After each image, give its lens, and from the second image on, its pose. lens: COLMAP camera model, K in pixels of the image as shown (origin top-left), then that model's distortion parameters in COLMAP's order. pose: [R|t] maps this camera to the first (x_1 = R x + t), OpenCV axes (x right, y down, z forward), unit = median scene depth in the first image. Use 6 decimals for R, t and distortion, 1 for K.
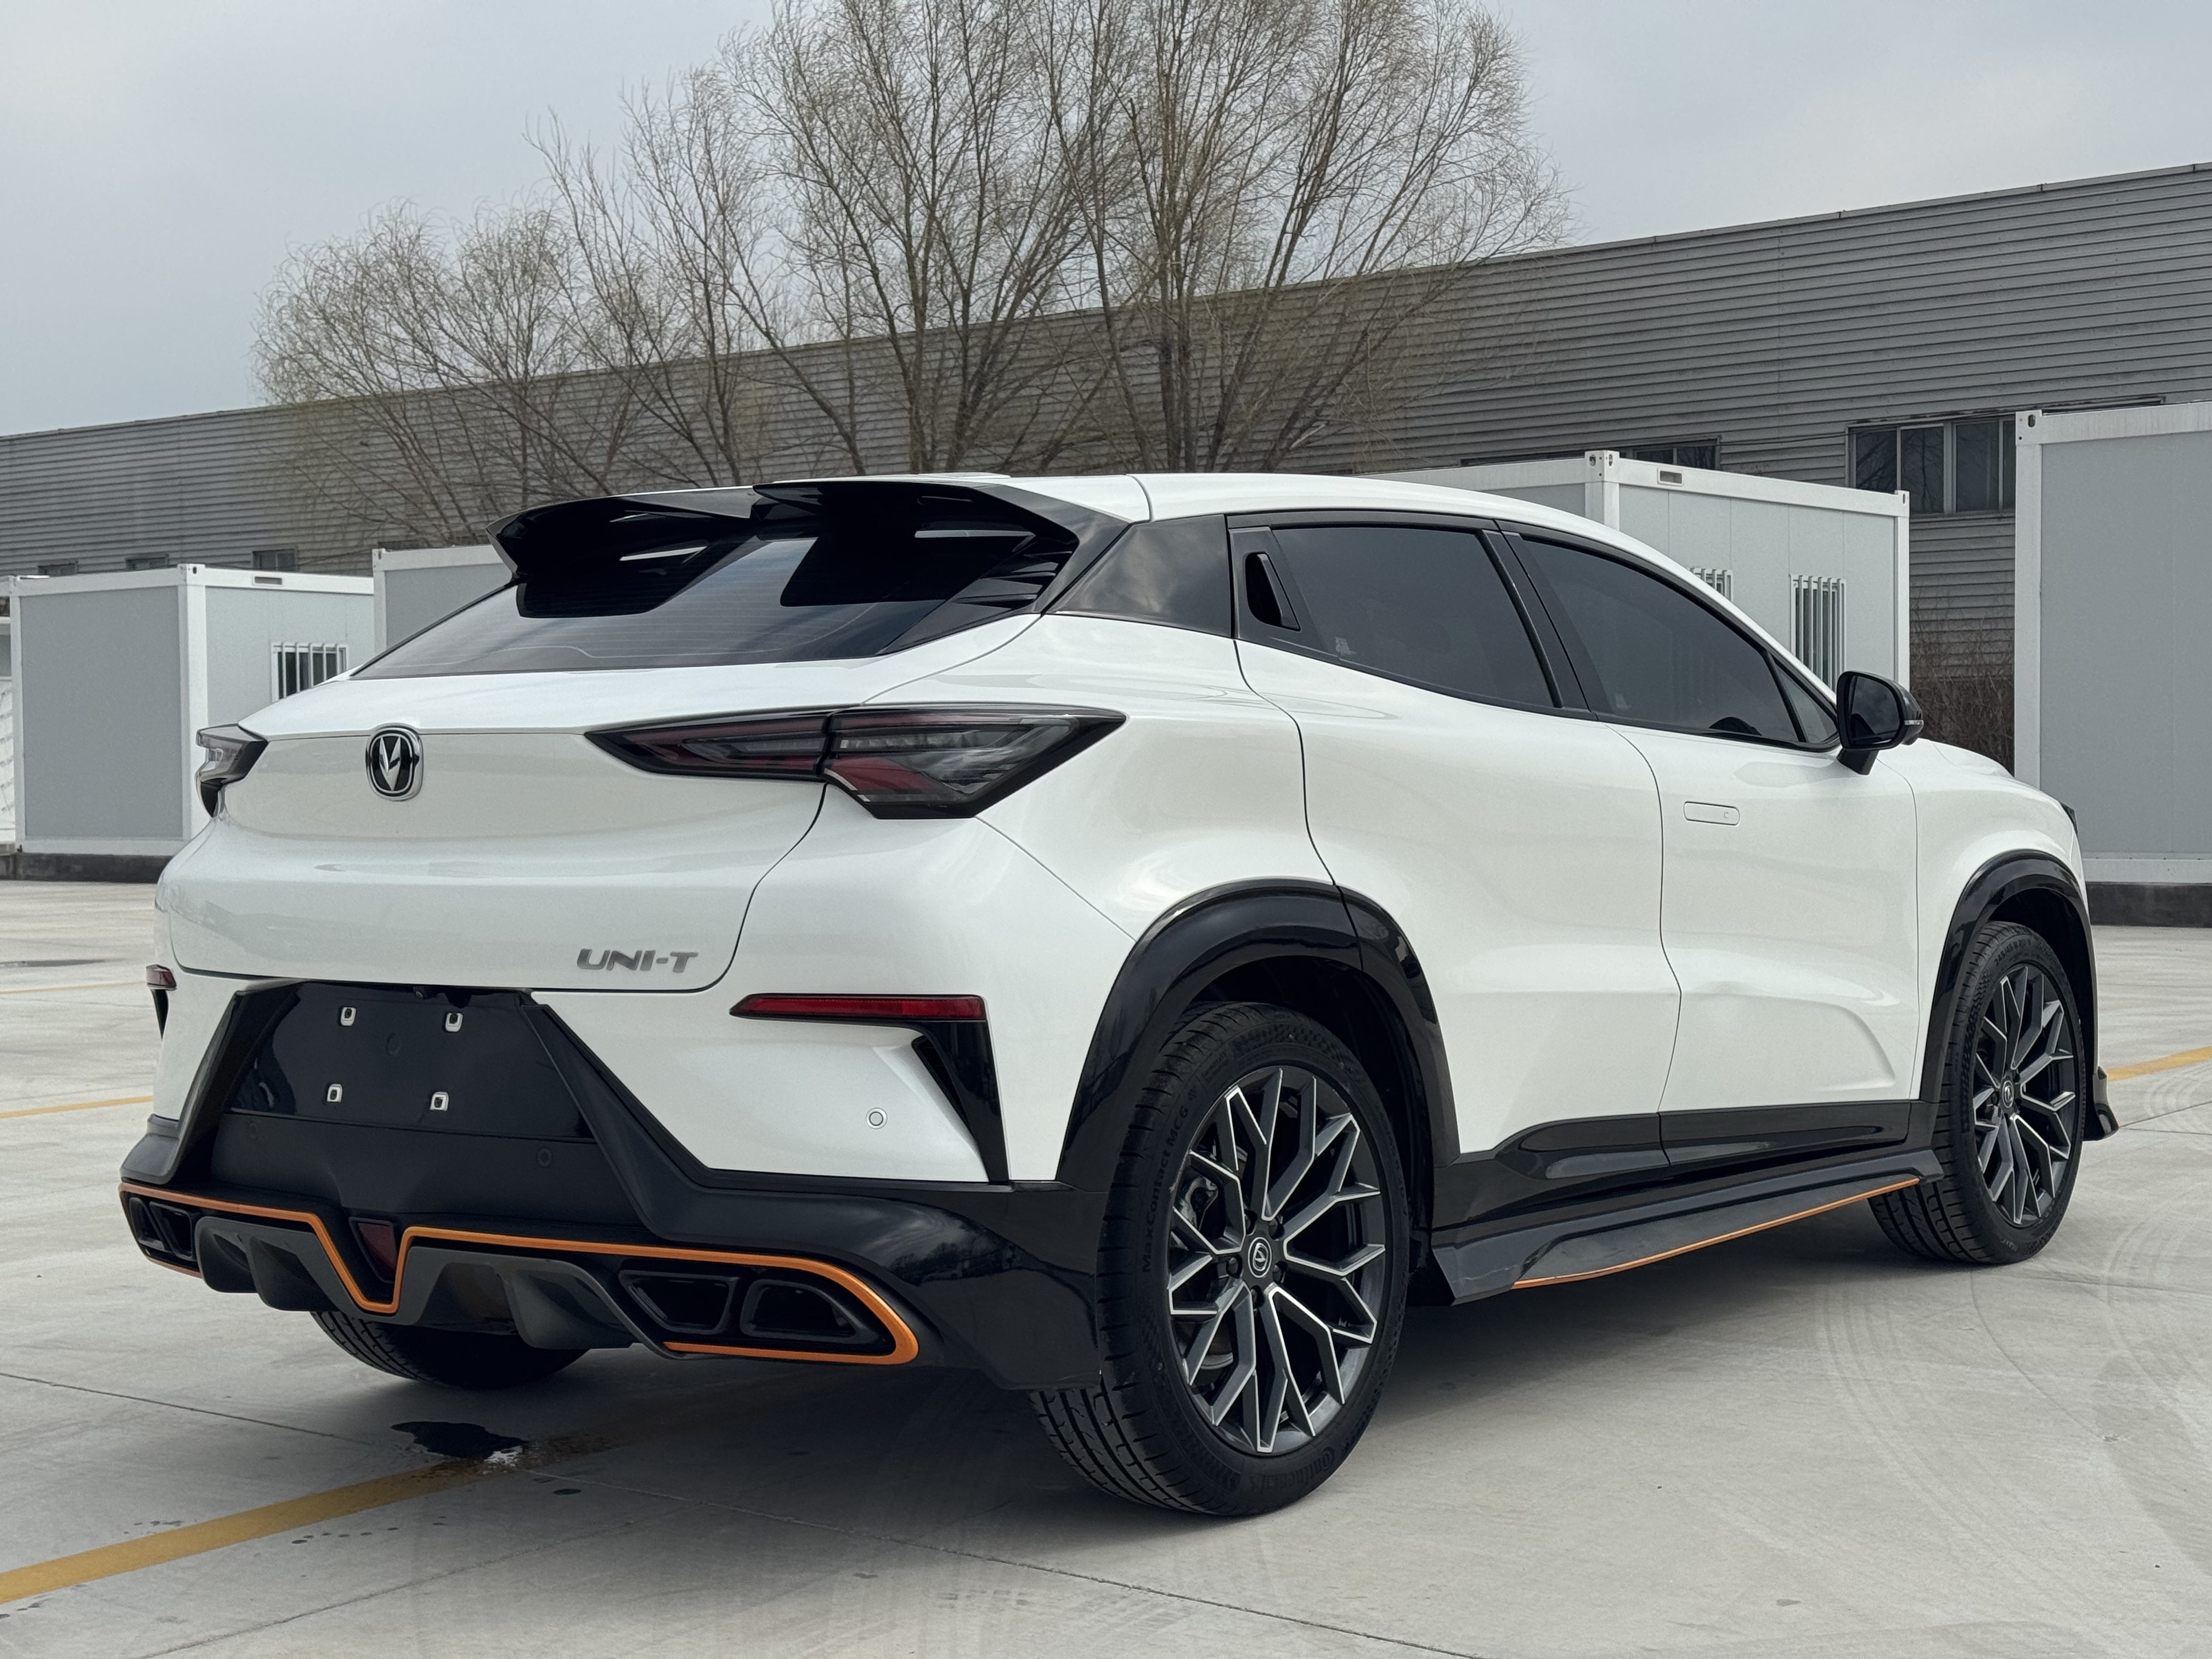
lens RADIAL K [[3043.7, 0, 1106.0], [0, 3043.7, 829.5], [0, 0, 1]] dist [0.147803, -0.022552]
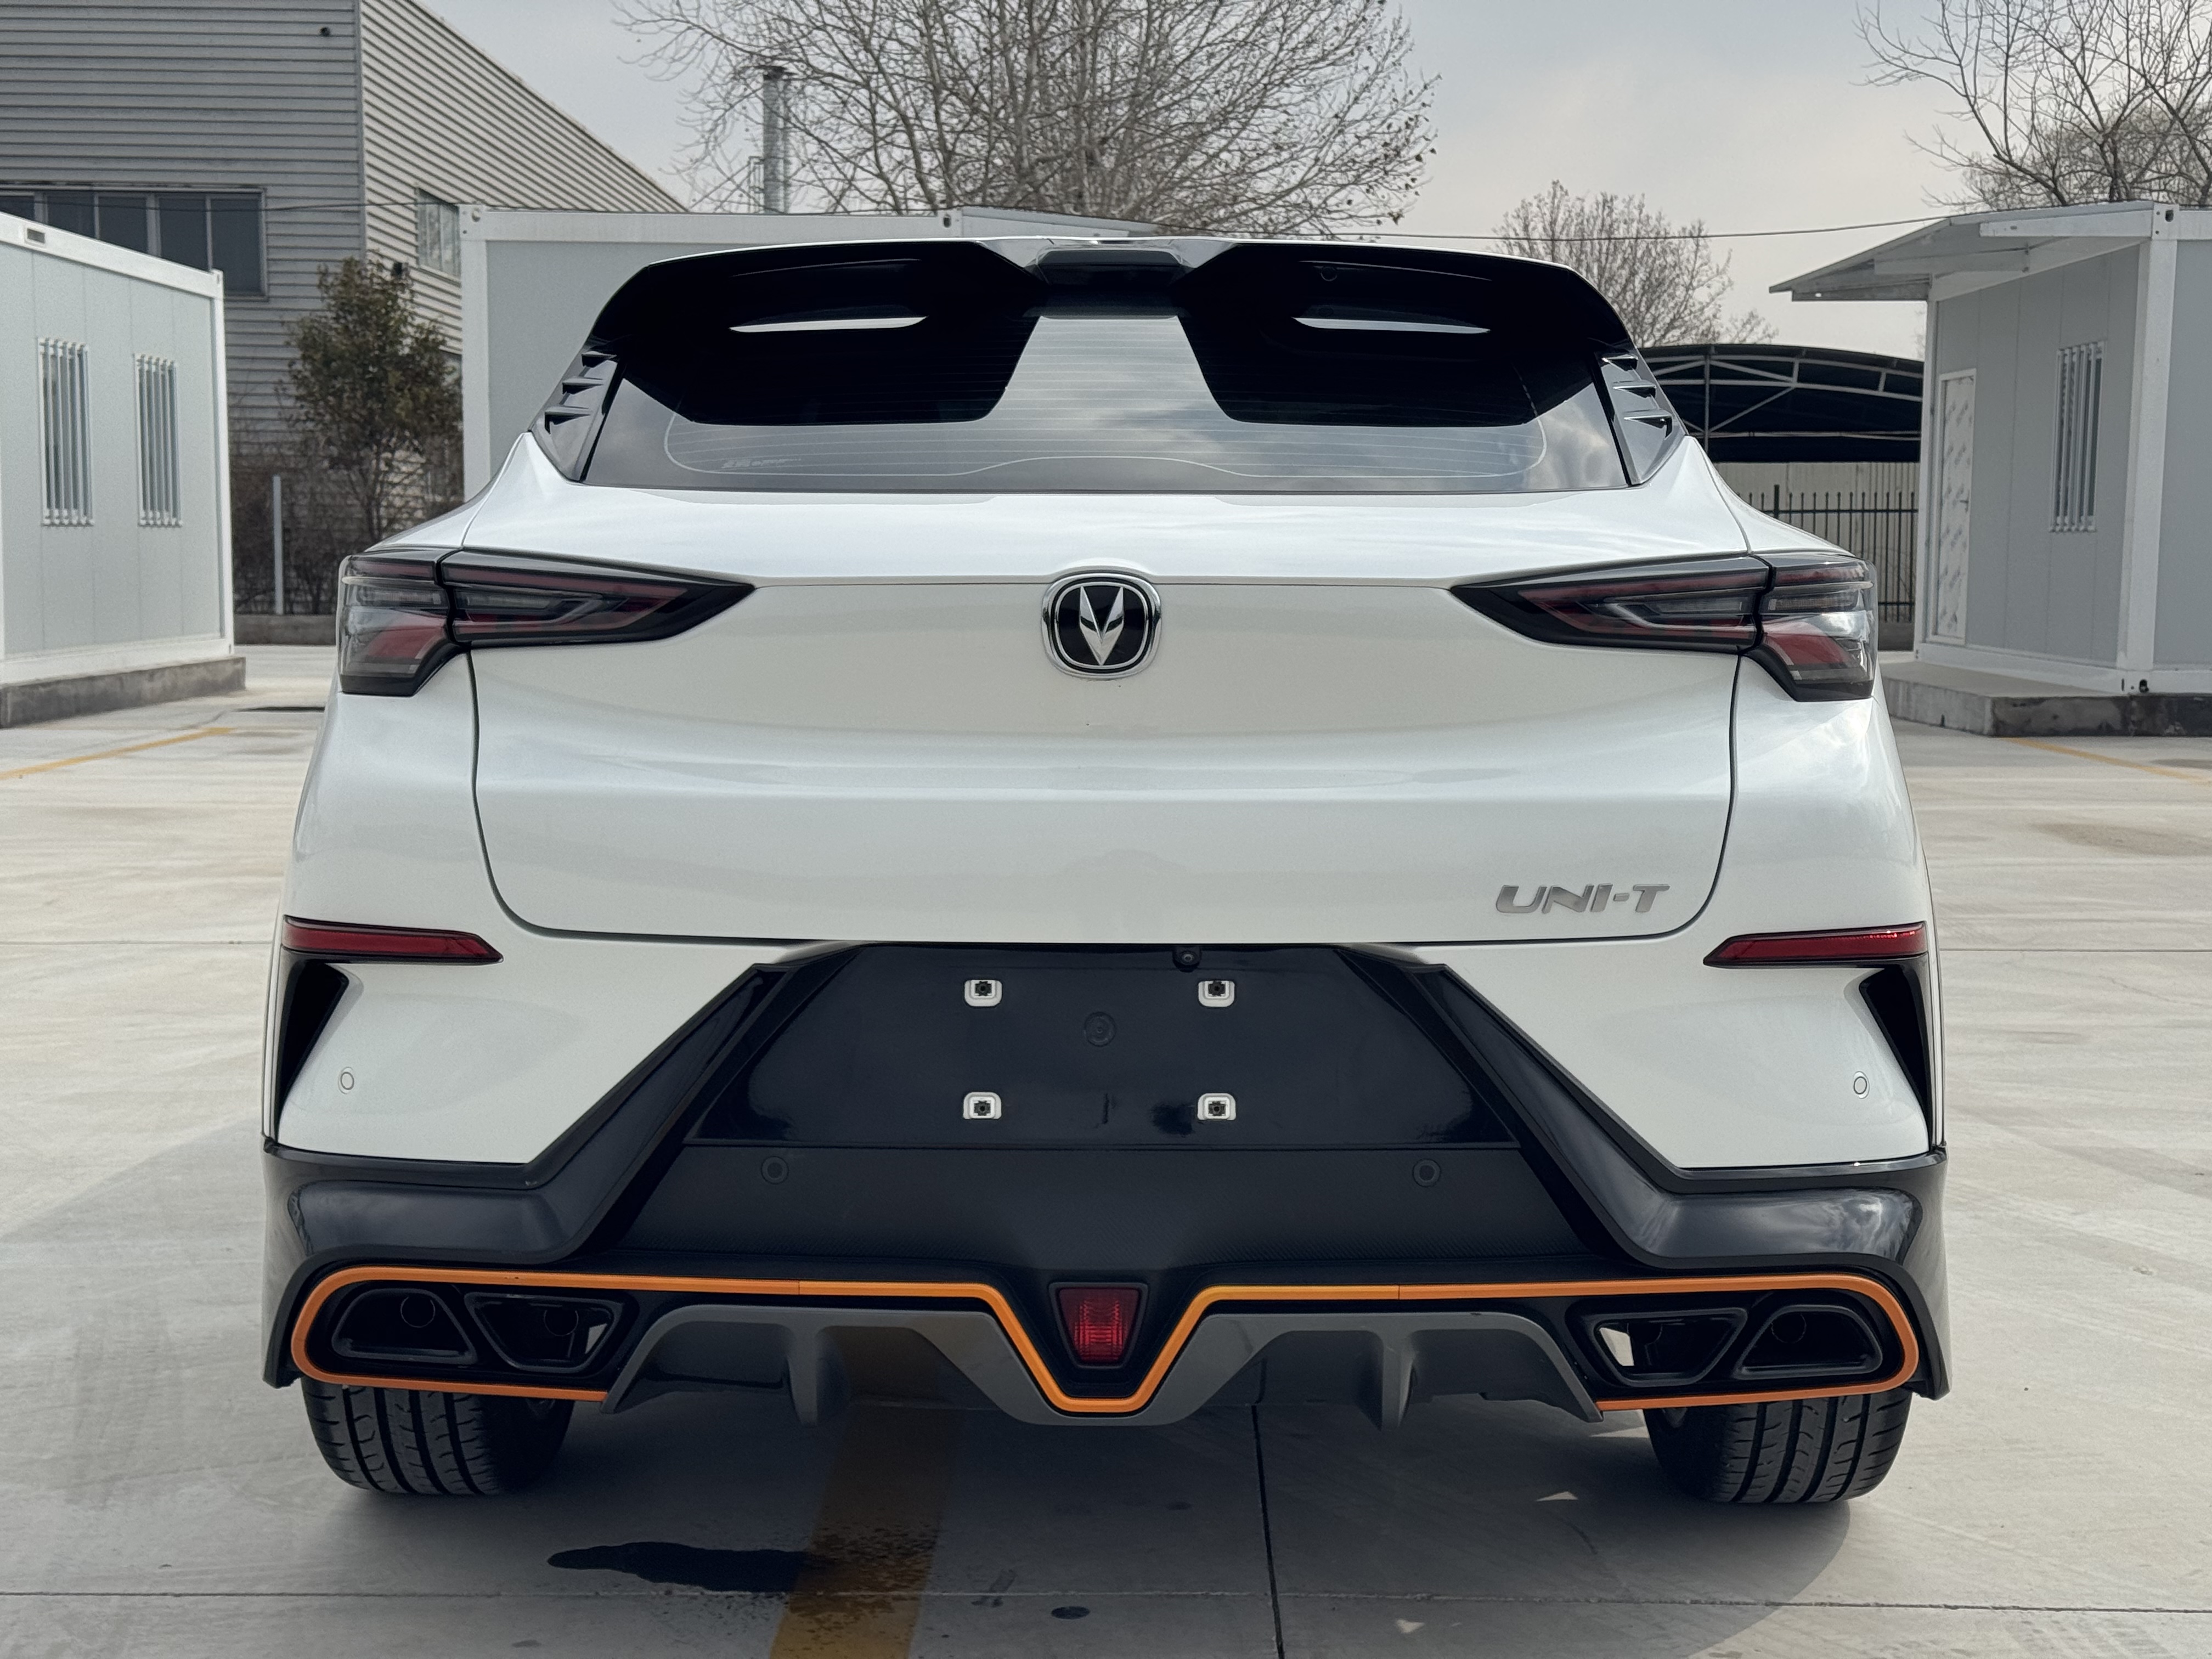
lens RADIAL K [[3079.7, 0, 1106.0], [0, 3079.7, 829.5], [0, 0, 1]] dist [0.169105, -0.445077]
pose [[0.795752, -0.038599, 0.604391, -0.664570], [-0.001784, 0.997813, 0.066073, -0.021756], [-0.605620, -0.053656, 0.793943, 0.457586]]
